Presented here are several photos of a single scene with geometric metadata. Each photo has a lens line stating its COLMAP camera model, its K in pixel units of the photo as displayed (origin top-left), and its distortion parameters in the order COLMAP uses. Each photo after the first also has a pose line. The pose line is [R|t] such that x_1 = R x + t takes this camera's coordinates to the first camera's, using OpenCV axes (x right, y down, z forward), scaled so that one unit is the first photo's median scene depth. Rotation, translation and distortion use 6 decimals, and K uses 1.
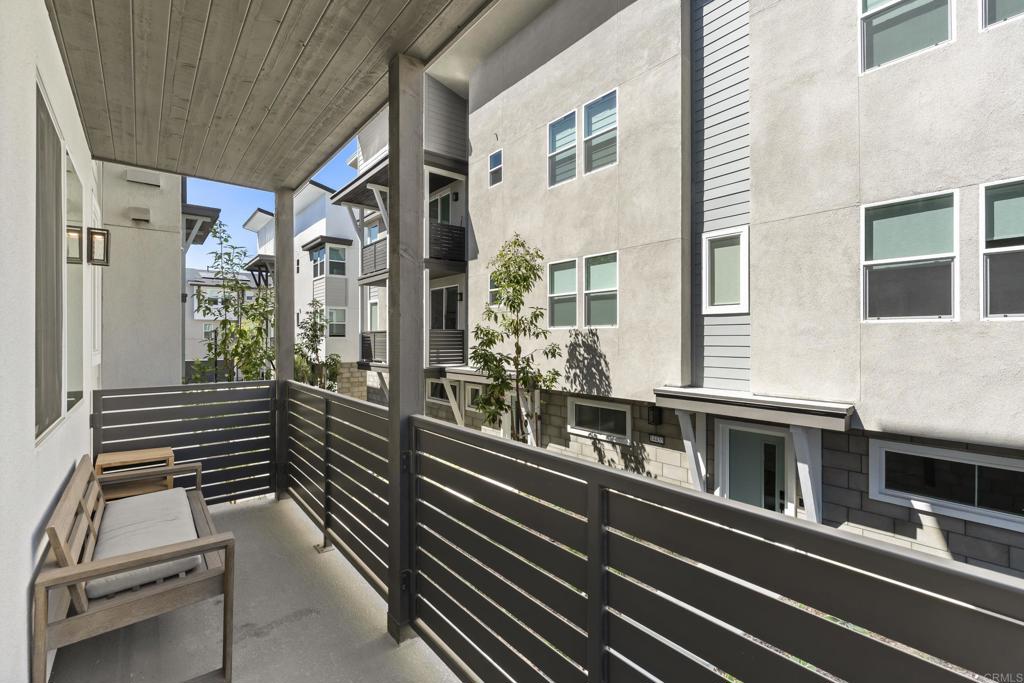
lens RADIAL K [[452.0, 0, 510.5], [0, 452.0, 334.3], [0, 0, 1]] dist [-0.005231, 0.003566]
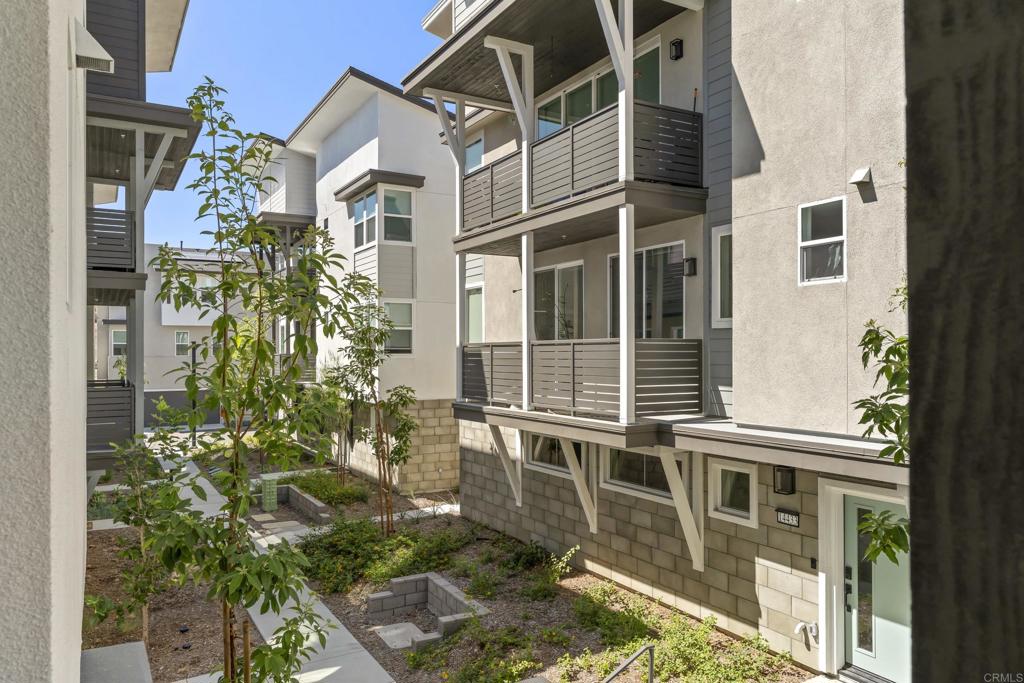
lens RADIAL K [[722.9, 0, 514.4], [0, 722.9, 348.5], [0, 0, 1]] dist [-0.001936, -0.000596]
pose [[0.987299, -0.002616, -0.158853, -0.146261], [0.002933, 0.999994, 0.001763, -0.001932], [0.158847, -0.002206, 0.987301, 0.214784]]
